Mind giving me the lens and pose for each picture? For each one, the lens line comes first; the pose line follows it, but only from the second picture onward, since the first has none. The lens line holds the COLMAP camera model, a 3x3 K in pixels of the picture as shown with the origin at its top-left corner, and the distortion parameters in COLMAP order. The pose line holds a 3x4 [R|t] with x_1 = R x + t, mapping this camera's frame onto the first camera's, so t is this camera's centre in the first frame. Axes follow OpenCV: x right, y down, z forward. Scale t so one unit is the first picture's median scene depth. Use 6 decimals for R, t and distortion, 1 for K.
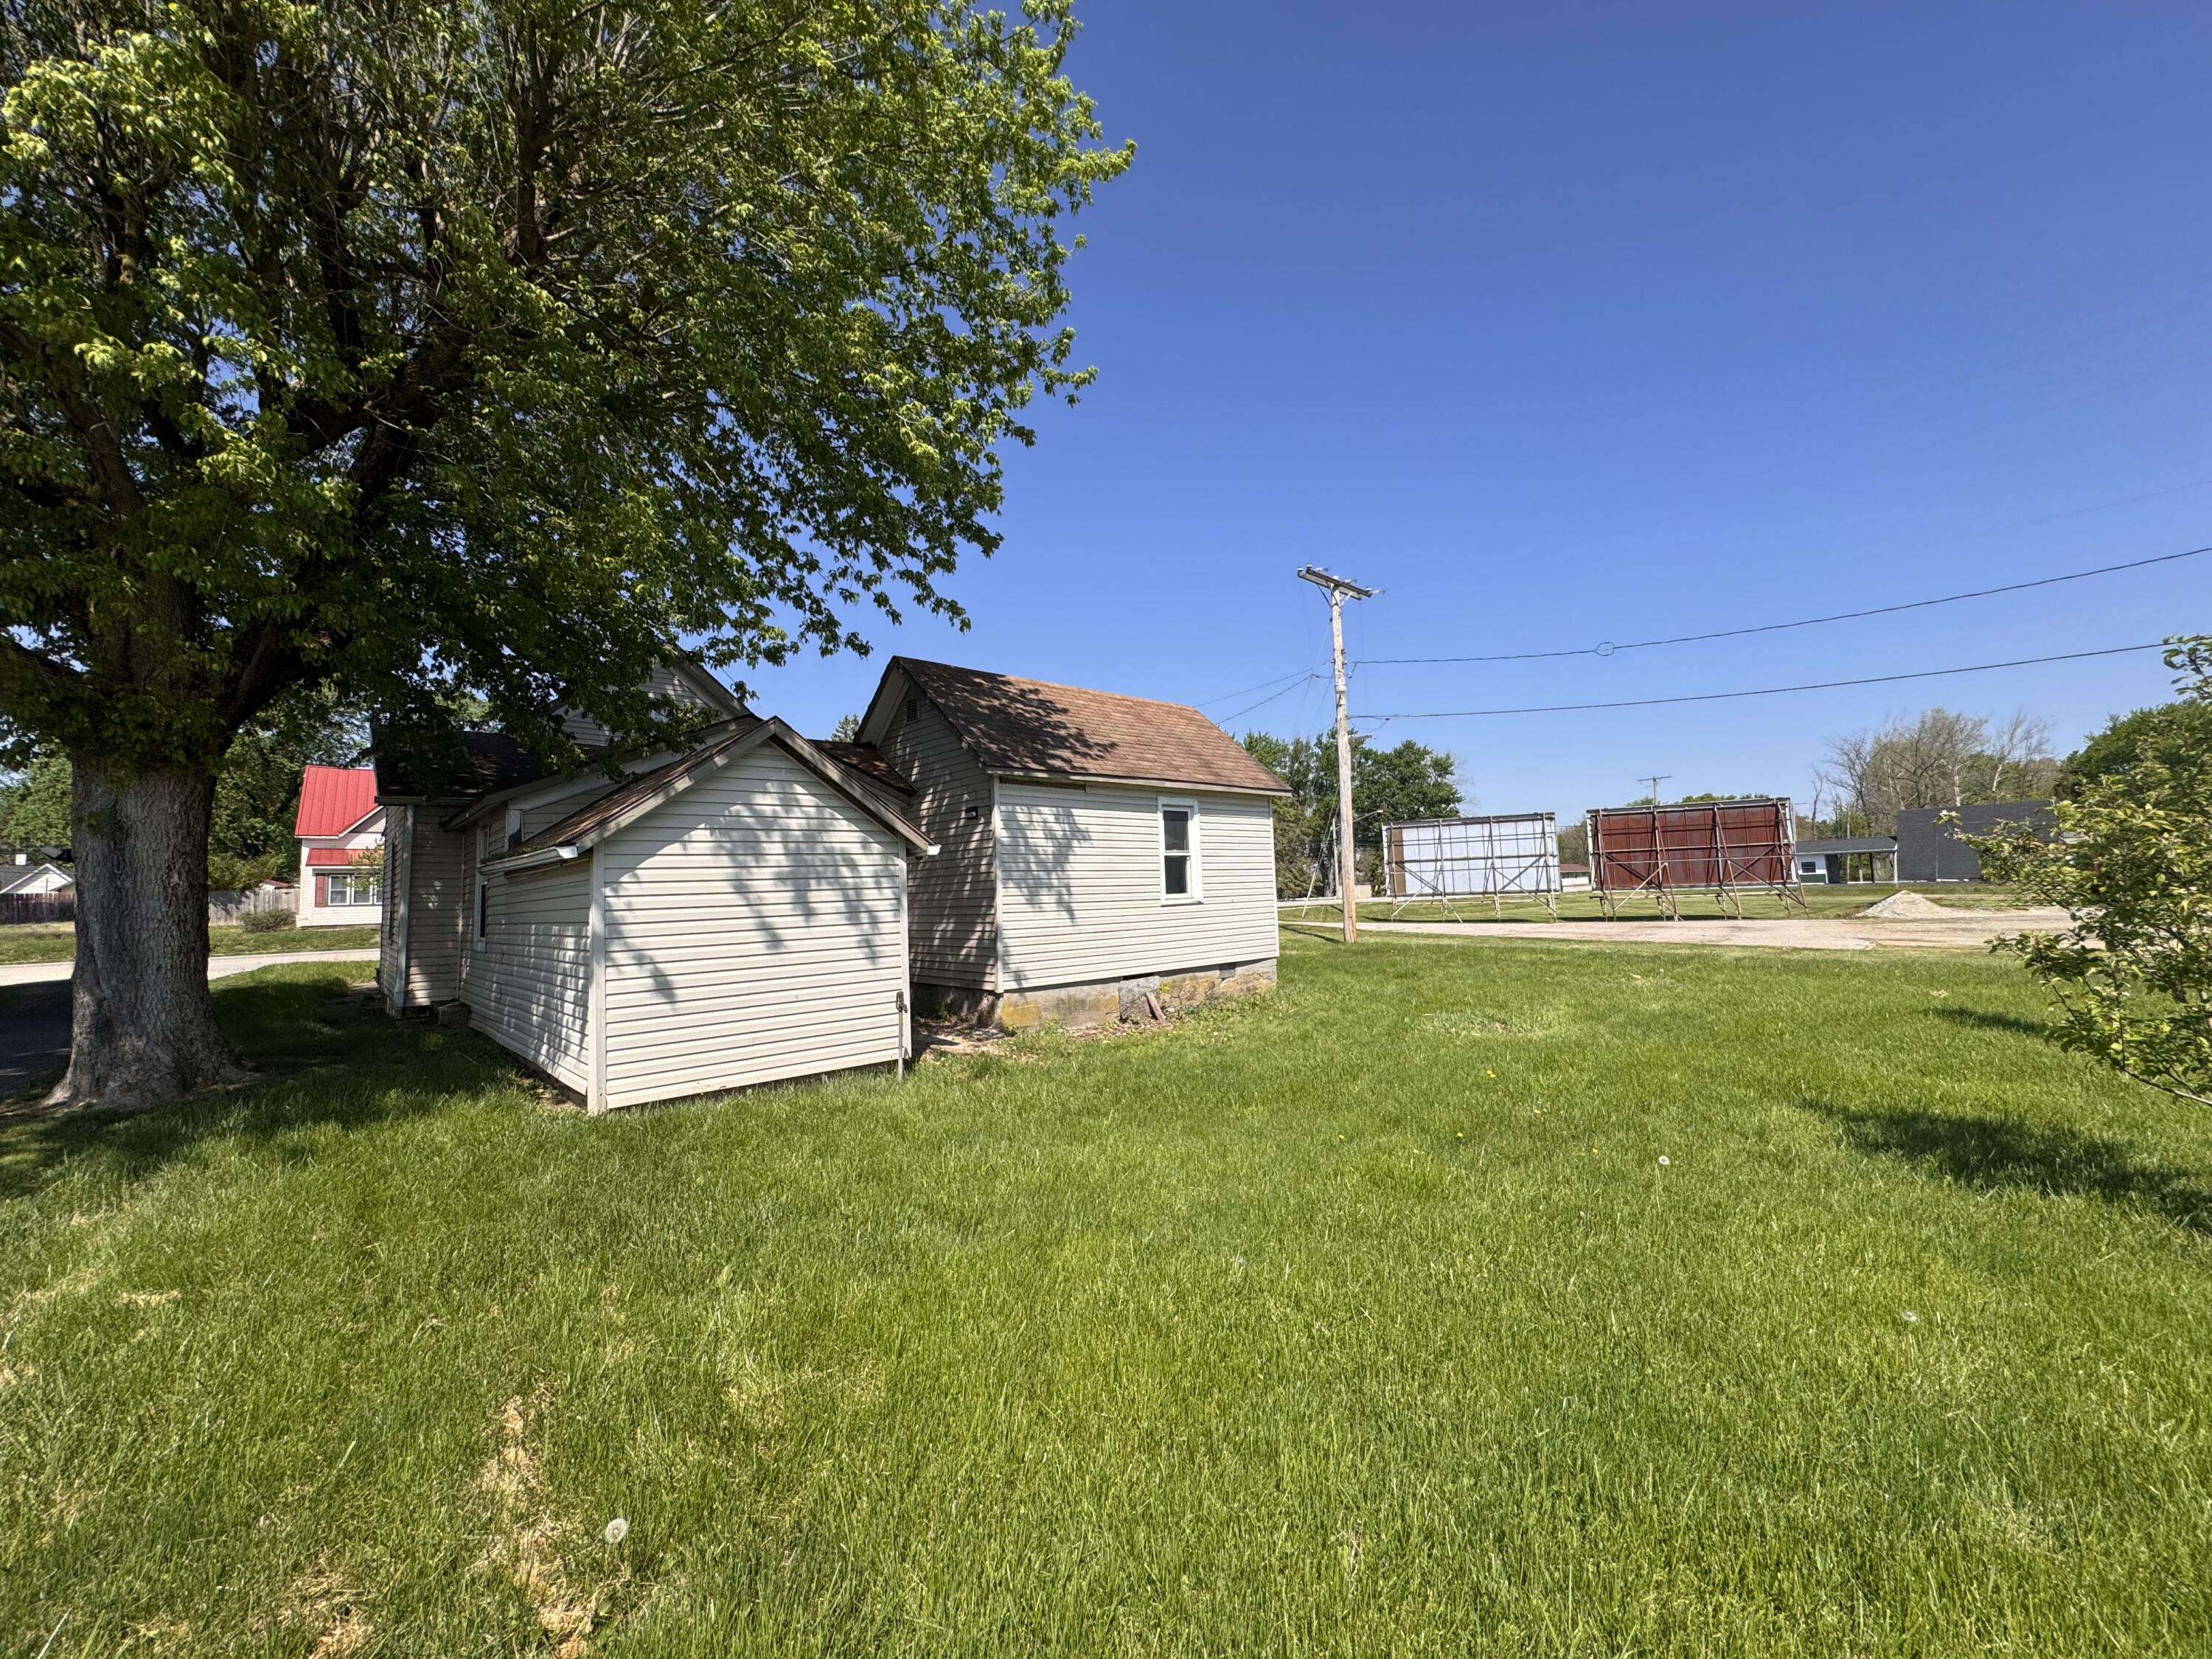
lens RADIAL K [[895.1, 0, 1116.9], [0, 895.1, 844.1], [0, 0, 1]] dist [-0.003927, -0.000726]
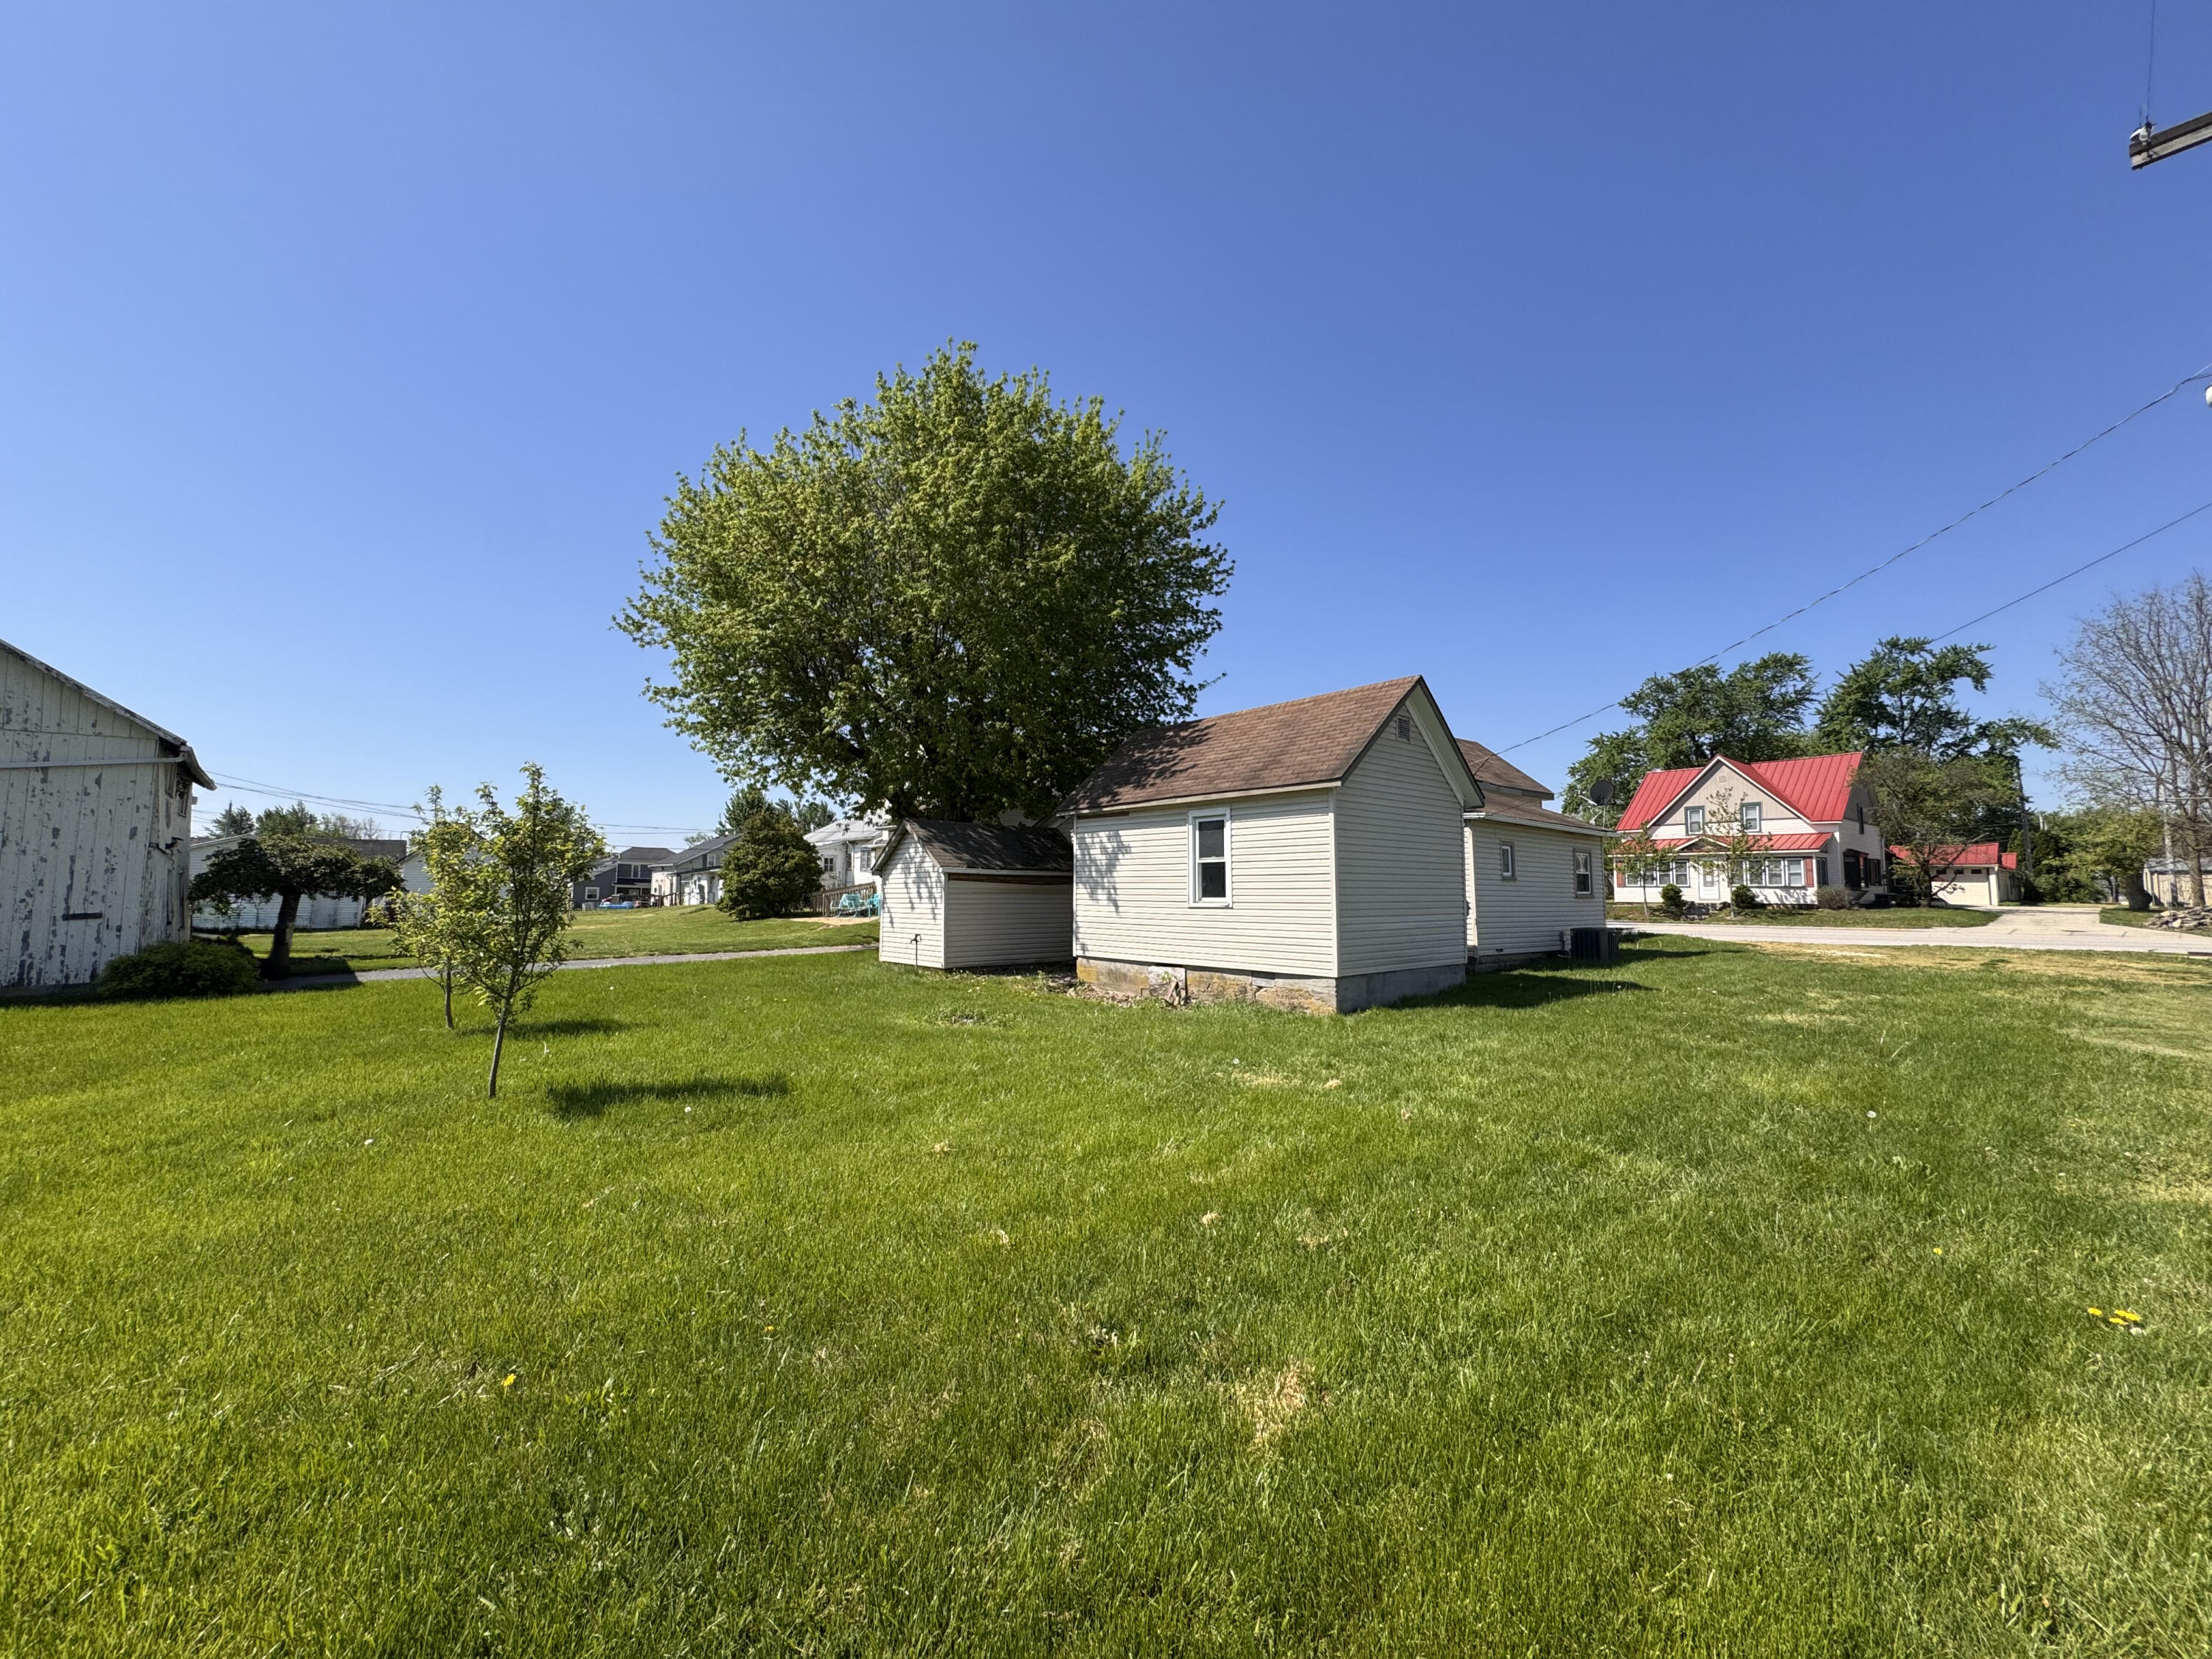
lens RADIAL K [[895.1, 0, 1089.2], [0, 895.1, 811.7], [0, 0, 1]] dist [-0.003927, -0.000726]
pose [[-0.058721, -0.058137, -0.996580, 1.162258], [0.049082, 0.996927, -0.061050, 0.011353], [0.997067, -0.052499, -0.055687, 0.919252]]
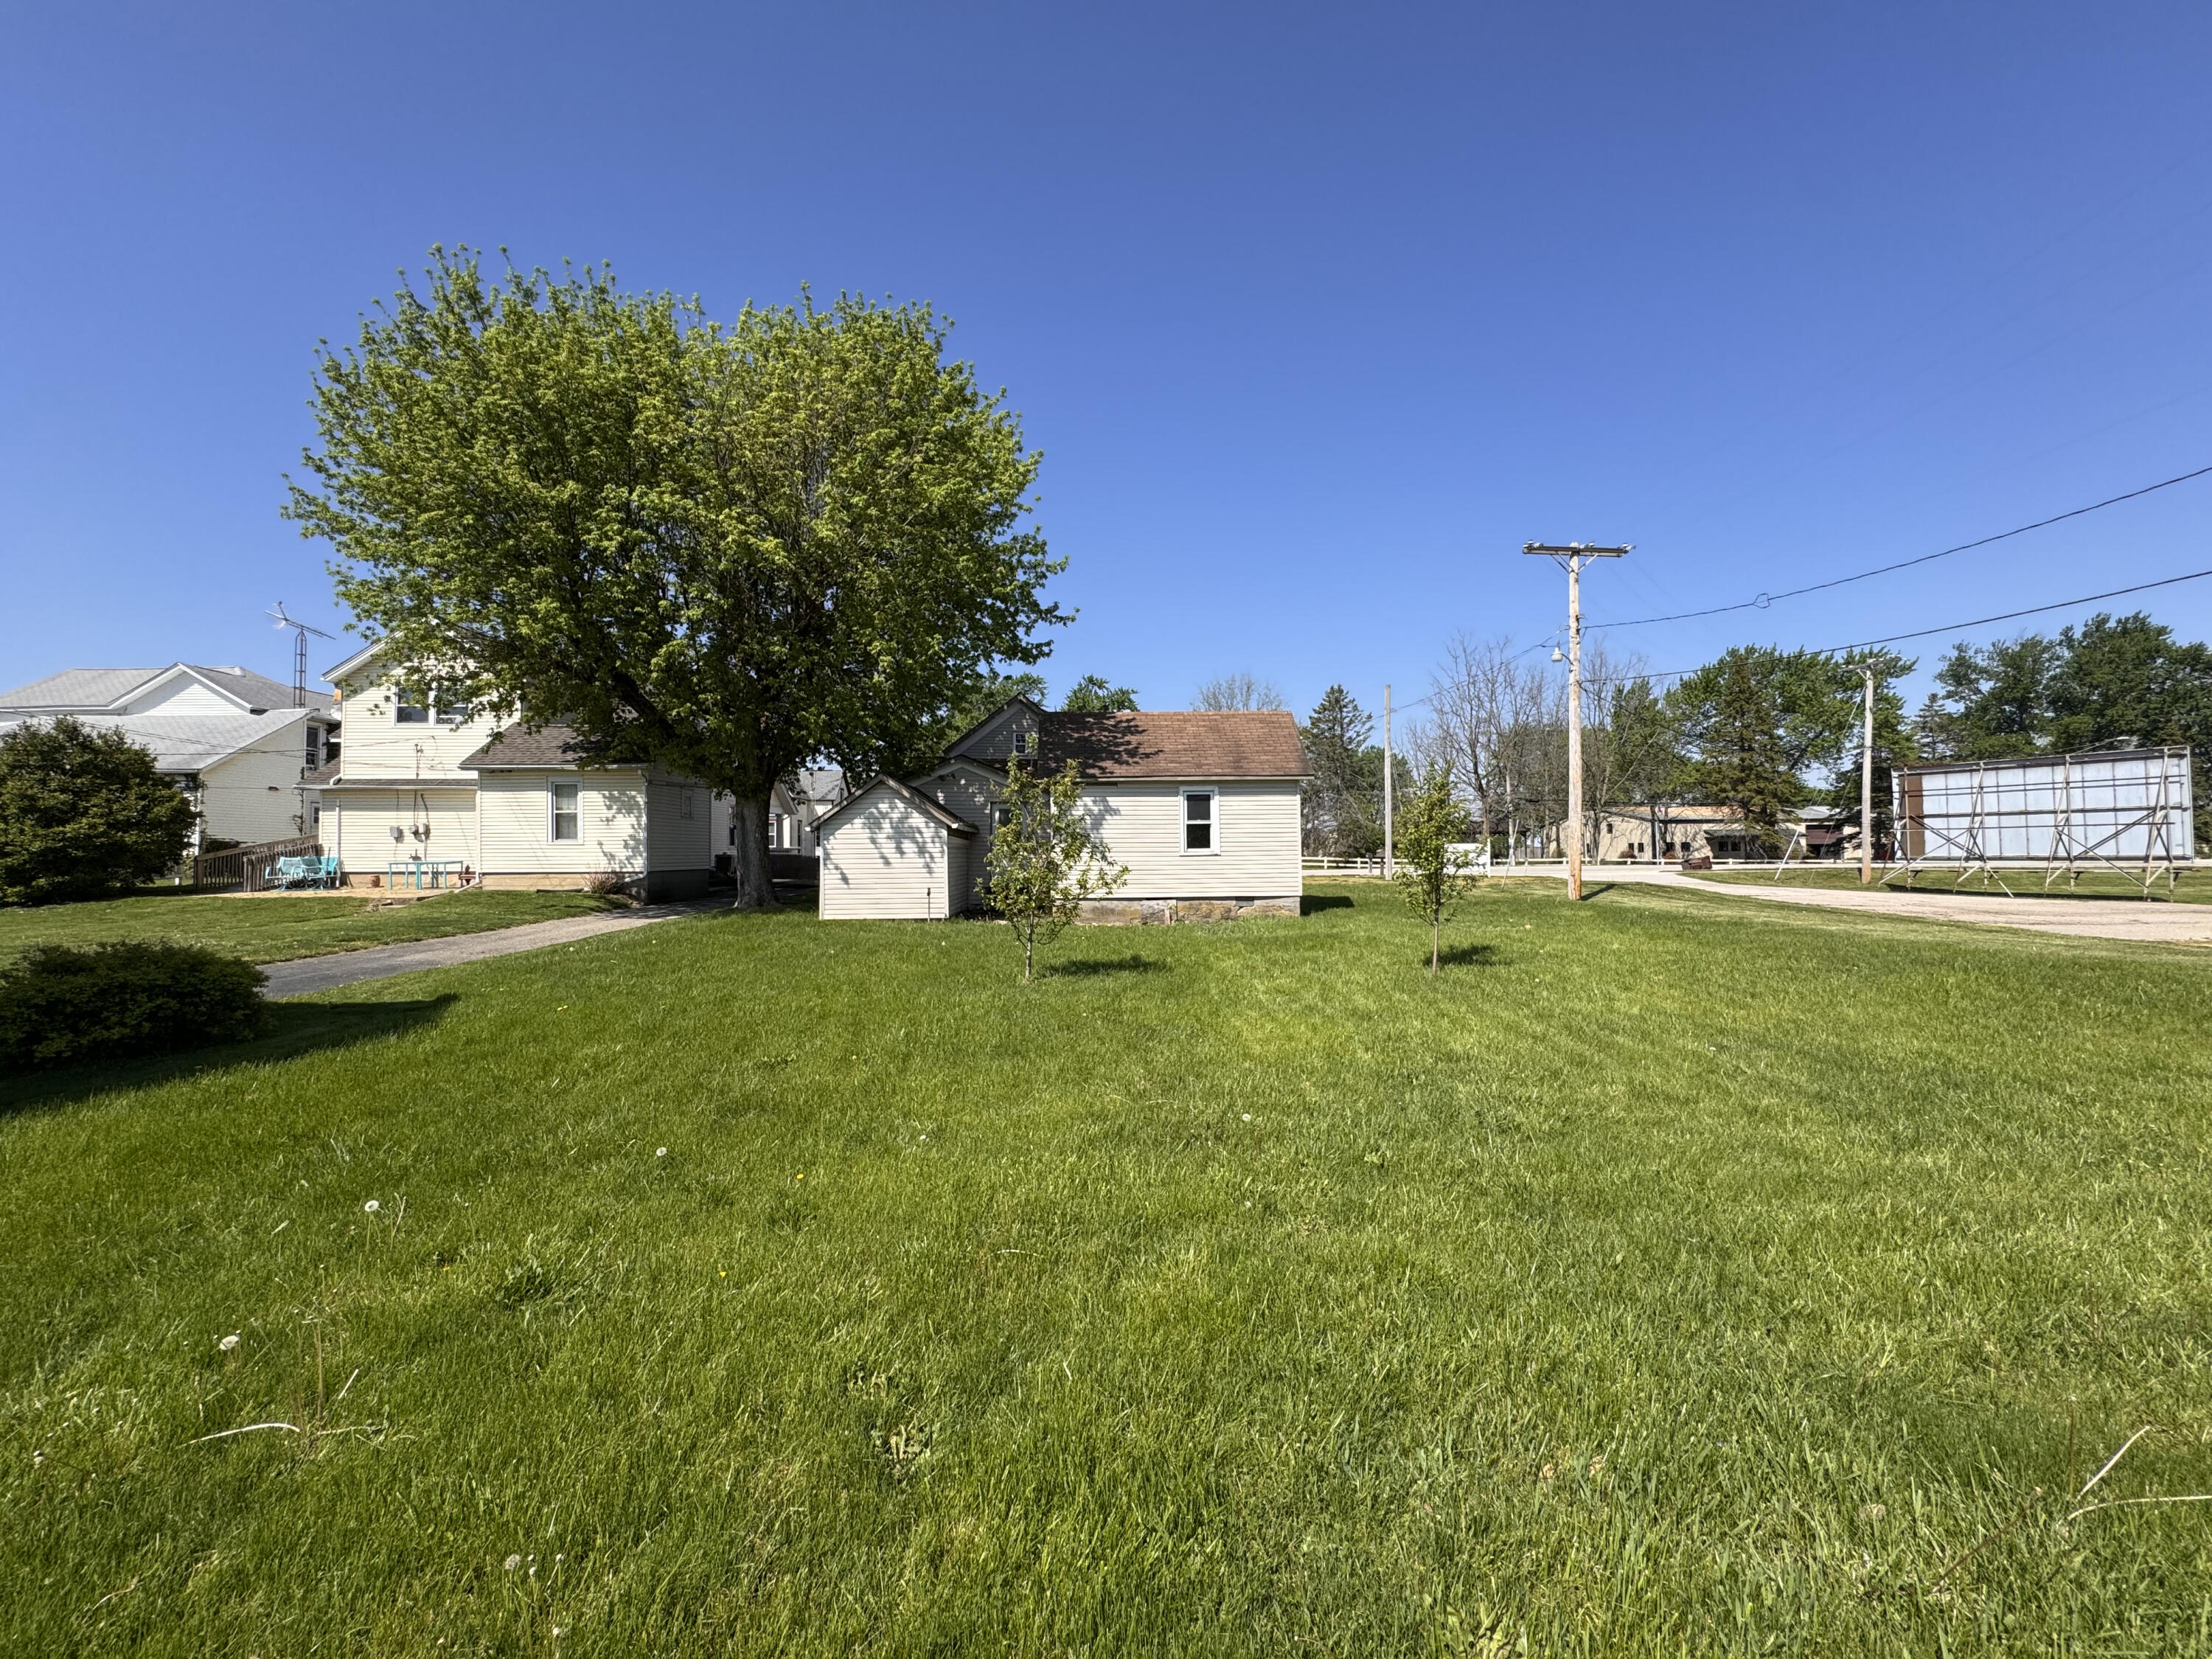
lens RADIAL K [[895.1, 0, 1094.6], [0, 895.1, 841.9], [0, 0, 1]] dist [-0.003927, -0.000726]
pose [[0.753104, 0.019866, -0.657602, 0.945795], [0.018051, 0.998544, 0.050838, -0.037016], [0.657654, -0.050157, 0.751648, -0.273069]]
